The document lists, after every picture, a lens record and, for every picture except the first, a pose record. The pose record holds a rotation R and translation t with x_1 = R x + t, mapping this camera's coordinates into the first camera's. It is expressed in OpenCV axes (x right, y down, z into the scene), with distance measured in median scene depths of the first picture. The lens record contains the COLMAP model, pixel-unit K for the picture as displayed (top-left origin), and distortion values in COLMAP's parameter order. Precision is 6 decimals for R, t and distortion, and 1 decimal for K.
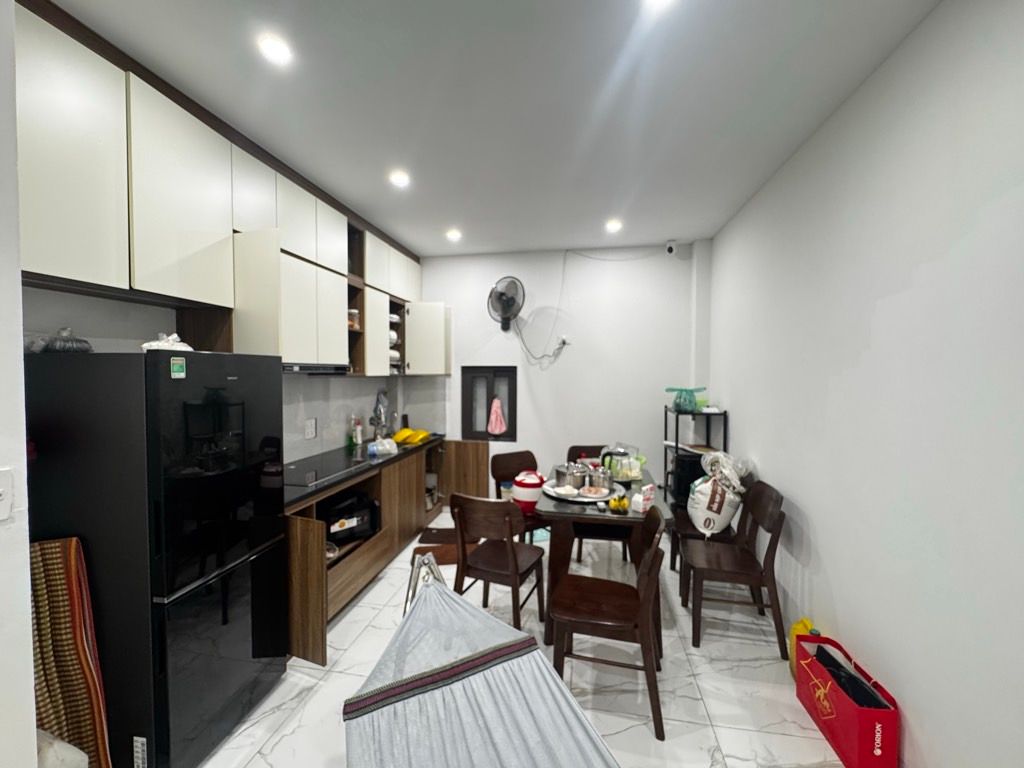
lens RADIAL K [[410.7, 0, 512.0], [0, 410.7, 384.0], [0, 0, 1]] dist [0.000165, 0.000024]
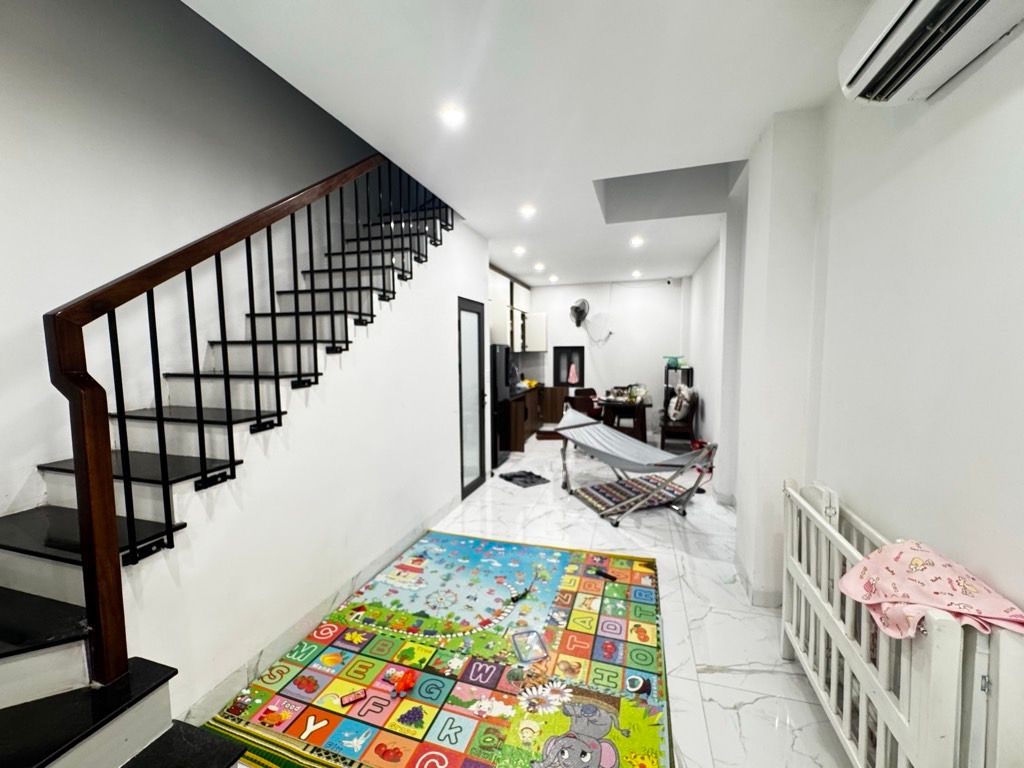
lens RADIAL K [[410.7, 0, 512.0], [0, 410.7, 384.0], [0, 0, 1]] dist [0.000165, 0.000024]
pose [[0.993355, -0.002015, -0.115076, -0.104932], [0.008193, 0.998548, 0.053235, 0.026913], [0.114802, -0.053824, 0.991929, -0.918297]]
